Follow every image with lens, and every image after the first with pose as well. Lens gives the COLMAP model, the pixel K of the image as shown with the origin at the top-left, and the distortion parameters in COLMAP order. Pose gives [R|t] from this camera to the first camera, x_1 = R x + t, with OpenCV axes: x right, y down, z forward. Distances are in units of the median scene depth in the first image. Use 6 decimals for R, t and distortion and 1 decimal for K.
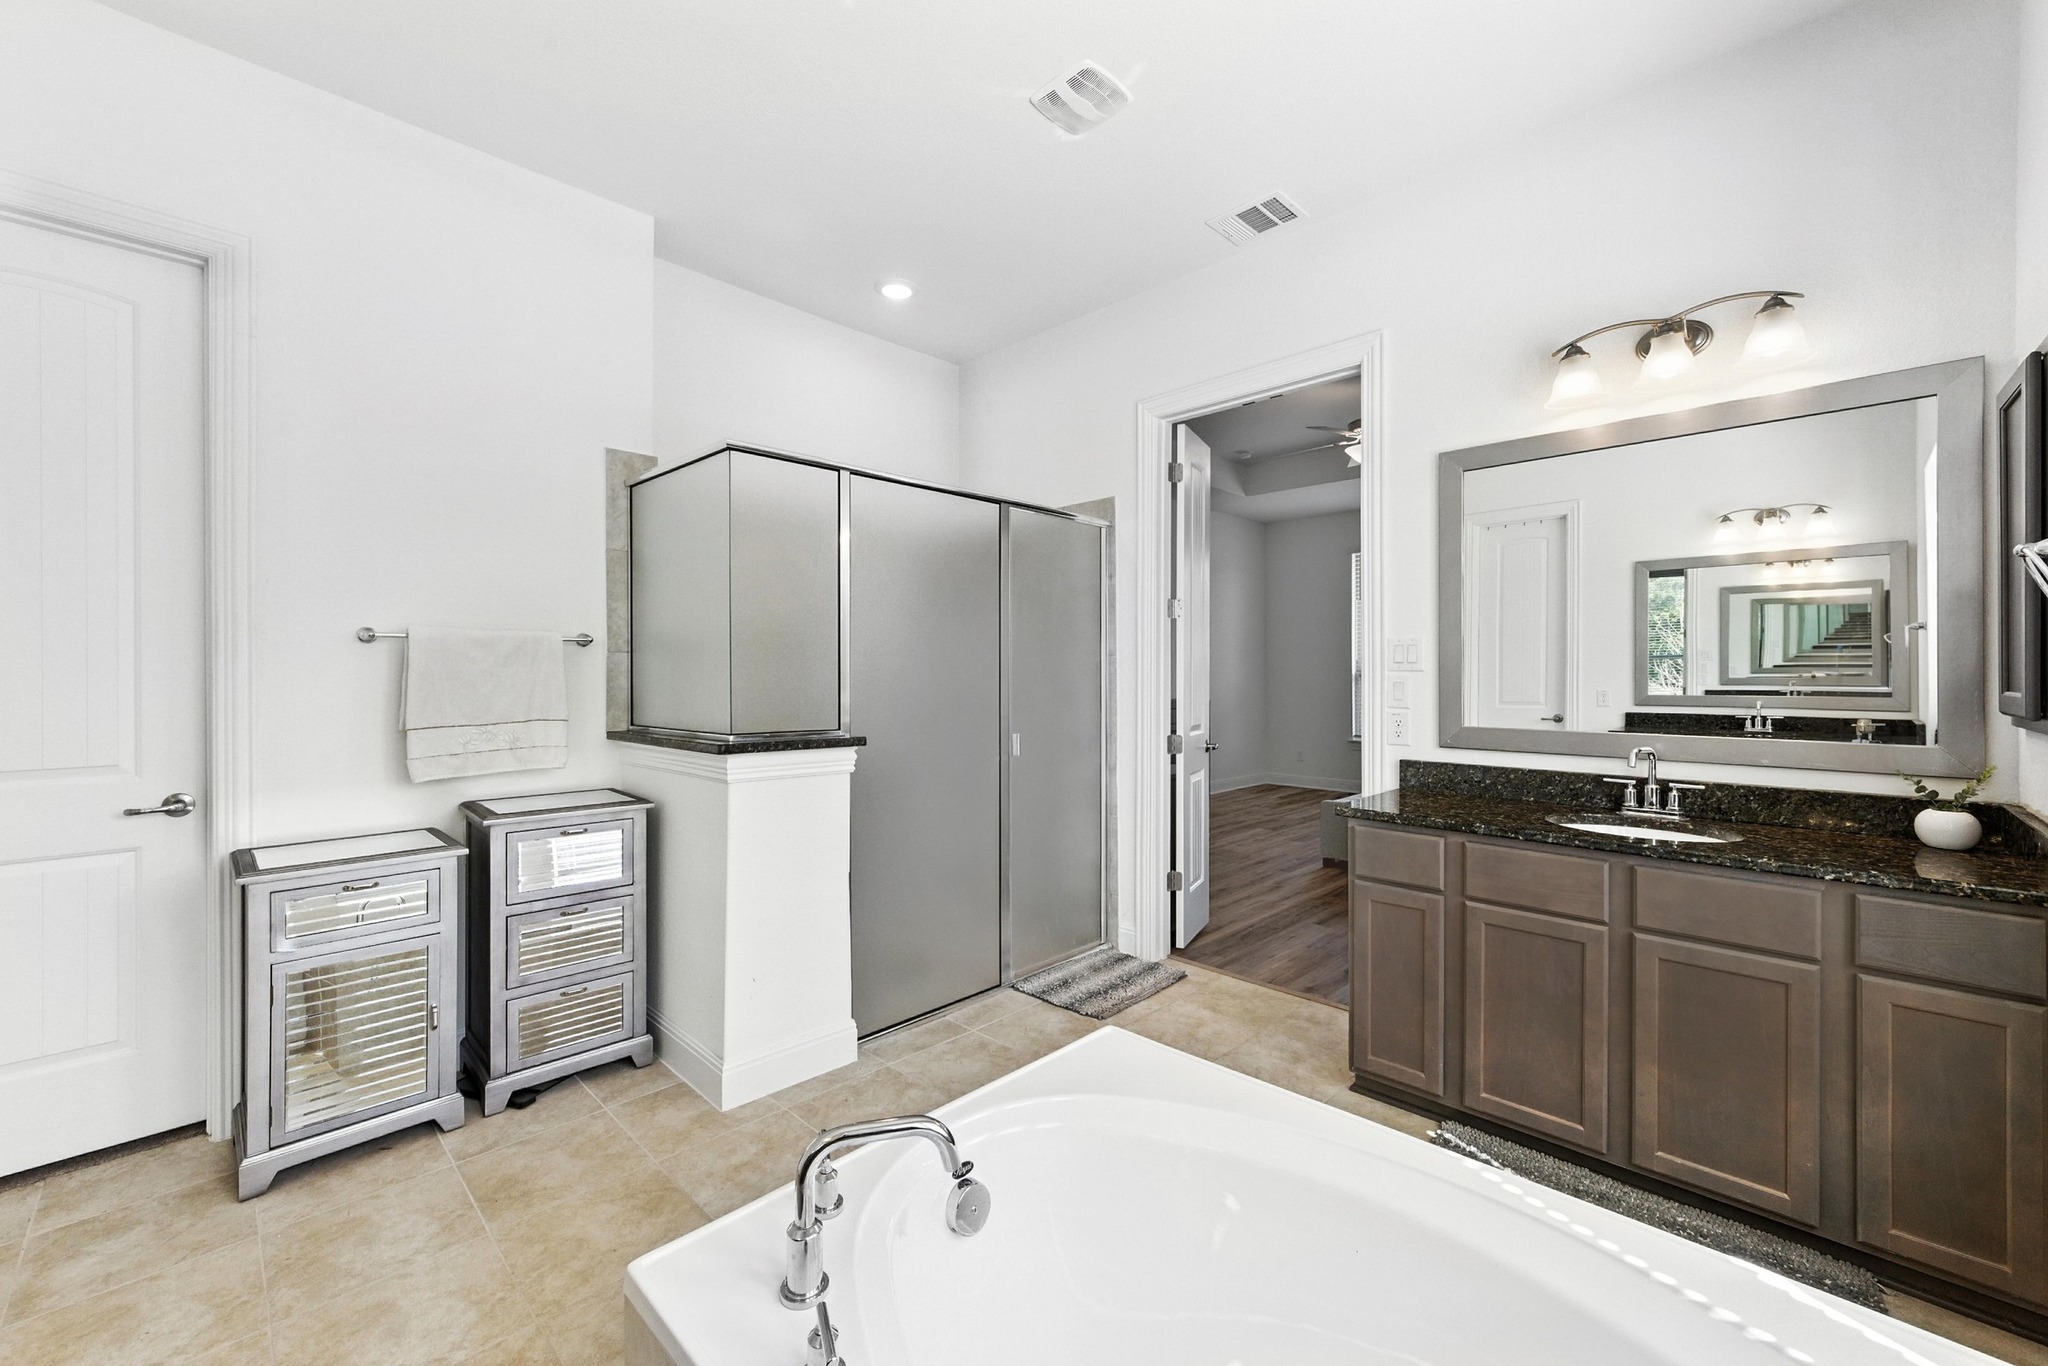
lens RADIAL K [[808.1, 0, 1030.8], [0, 808.1, 678.3], [0, 0, 1]] dist [0.012805, -0.001163]
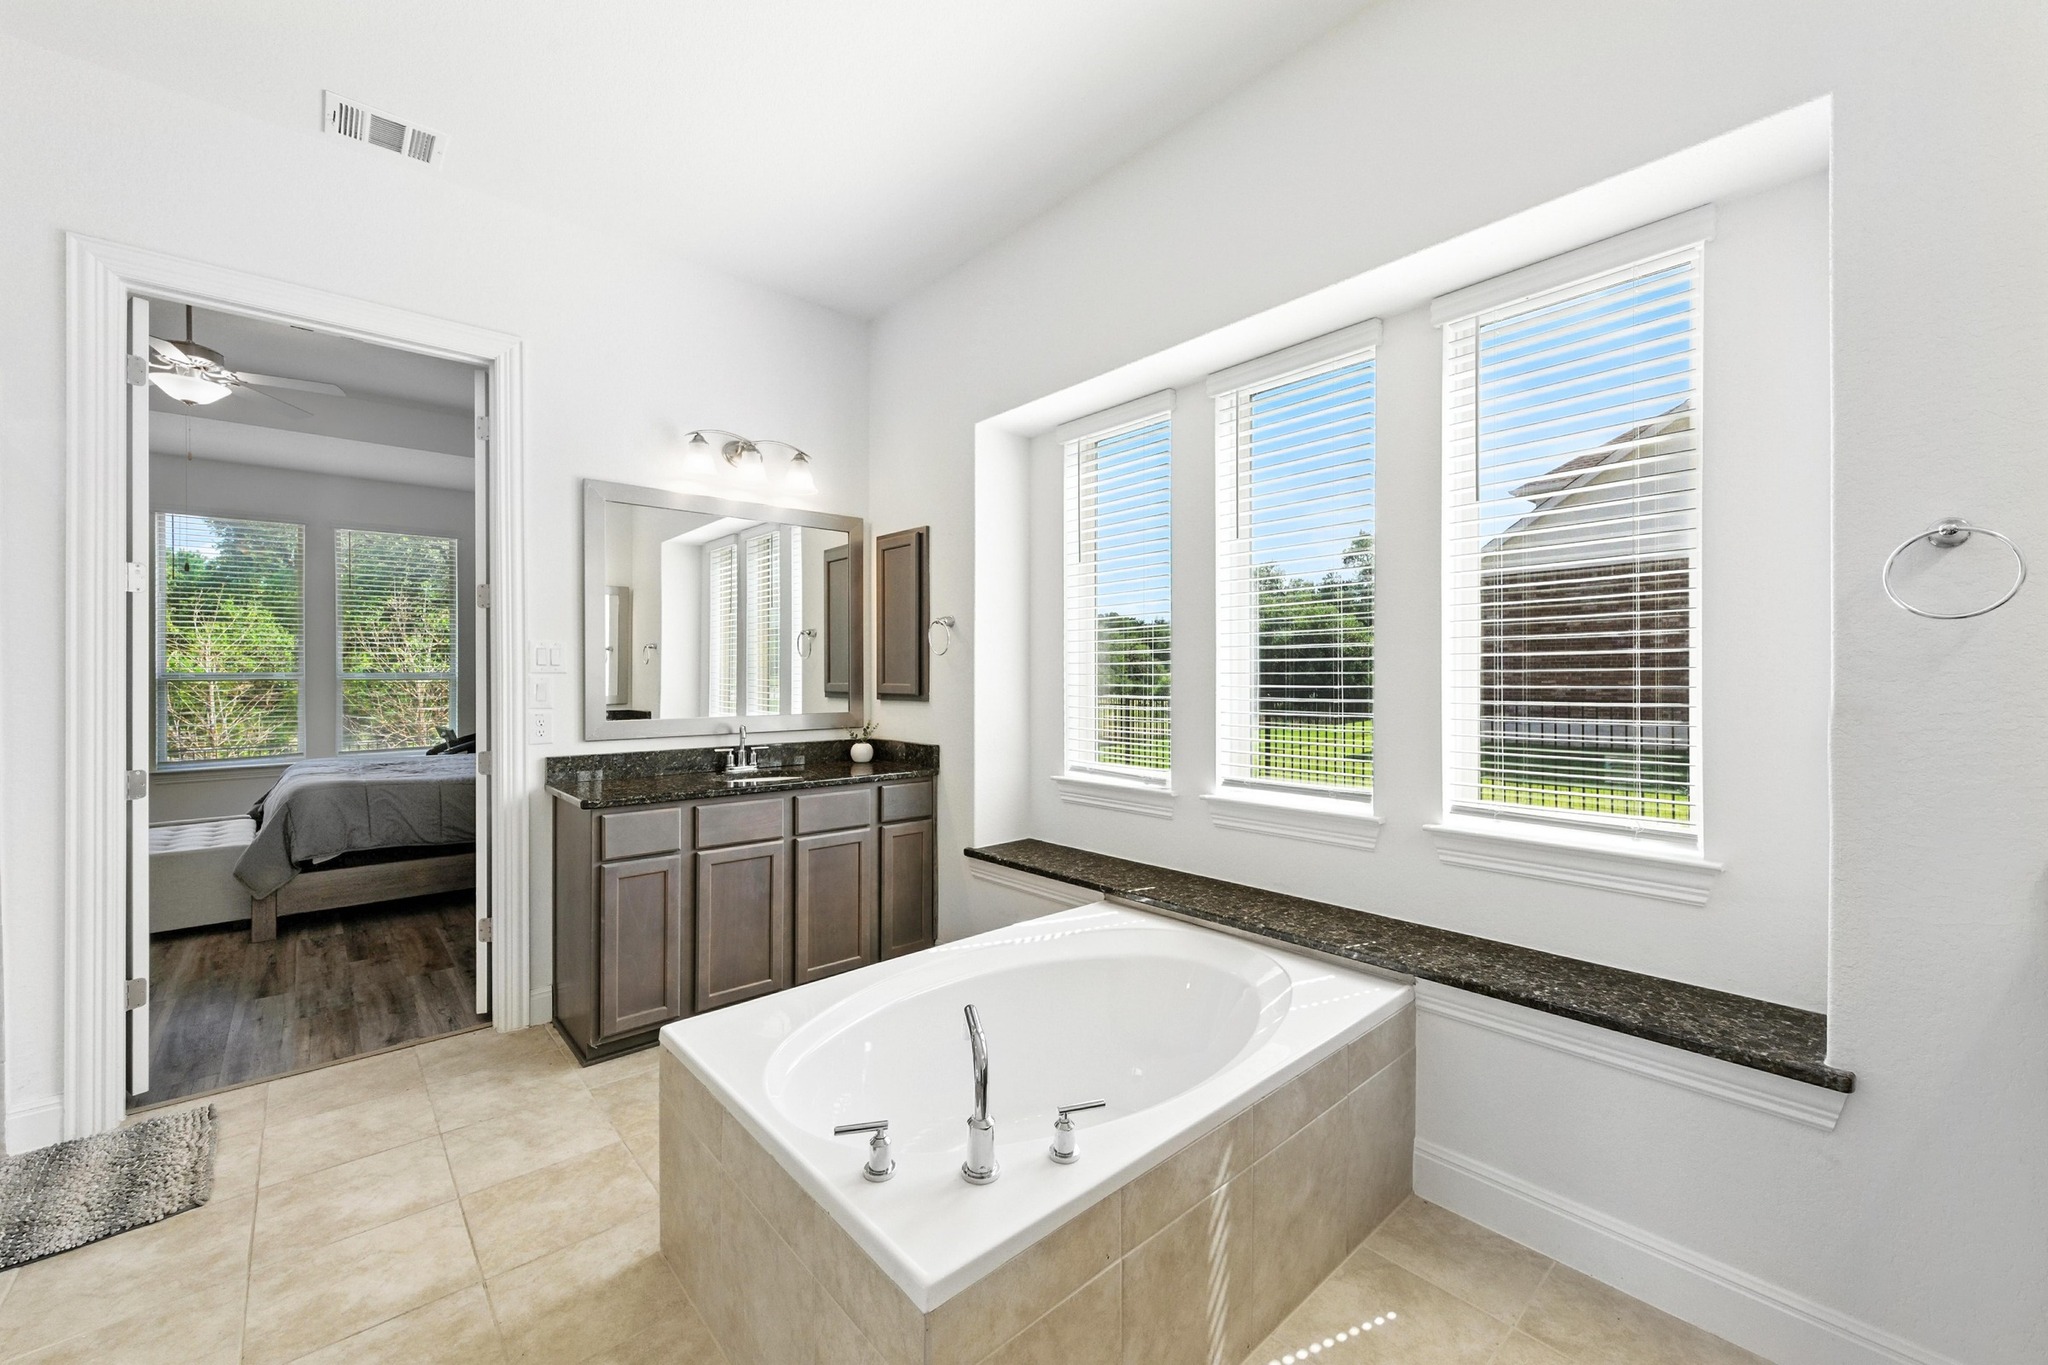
lens RADIAL K [[808.1, 0, 1043.4], [0, 808.1, 675.5], [0, 0, 1]] dist [0.012805, -0.001163]
pose [[0.062981, -0.002635, 0.998011, -0.676196], [0.005002, 0.999985, 0.002325, -0.006074], [-0.998002, 0.004845, 0.062993, 0.352193]]
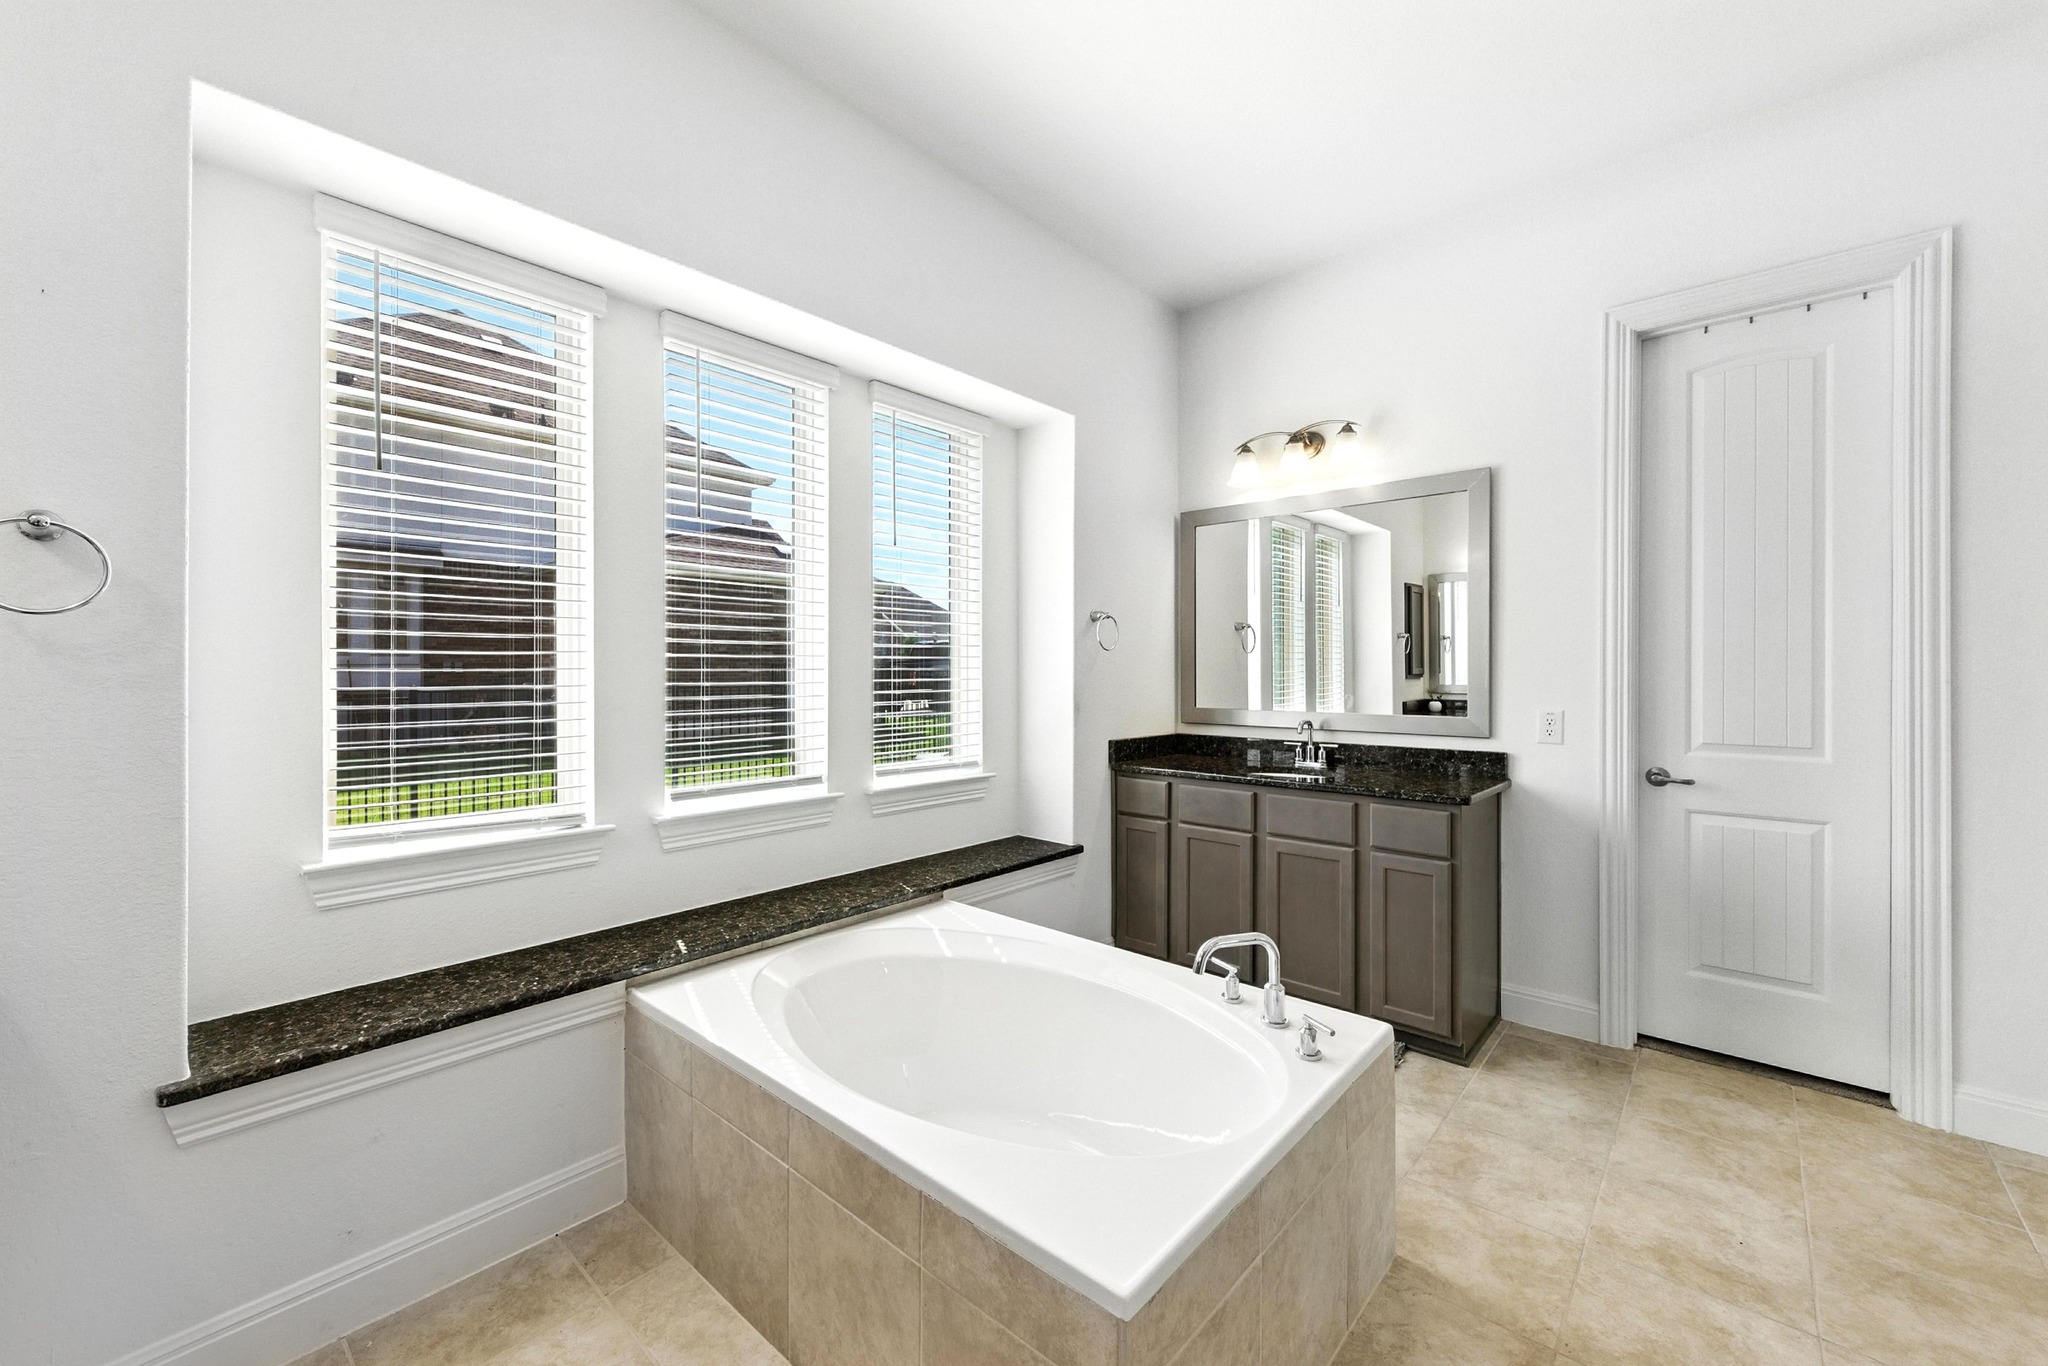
lens RADIAL K [[808.1, 0, 1018.4], [0, 808.1, 678.3], [0, 0, 1]] dist [0.012805, -0.001163]
pose [[-0.999120, -0.000168, -0.041935, 0.151647], [-0.000413, 0.999983, 0.005829, 0.000083], [0.041933, 0.005841, -0.999103, 1.201686]]
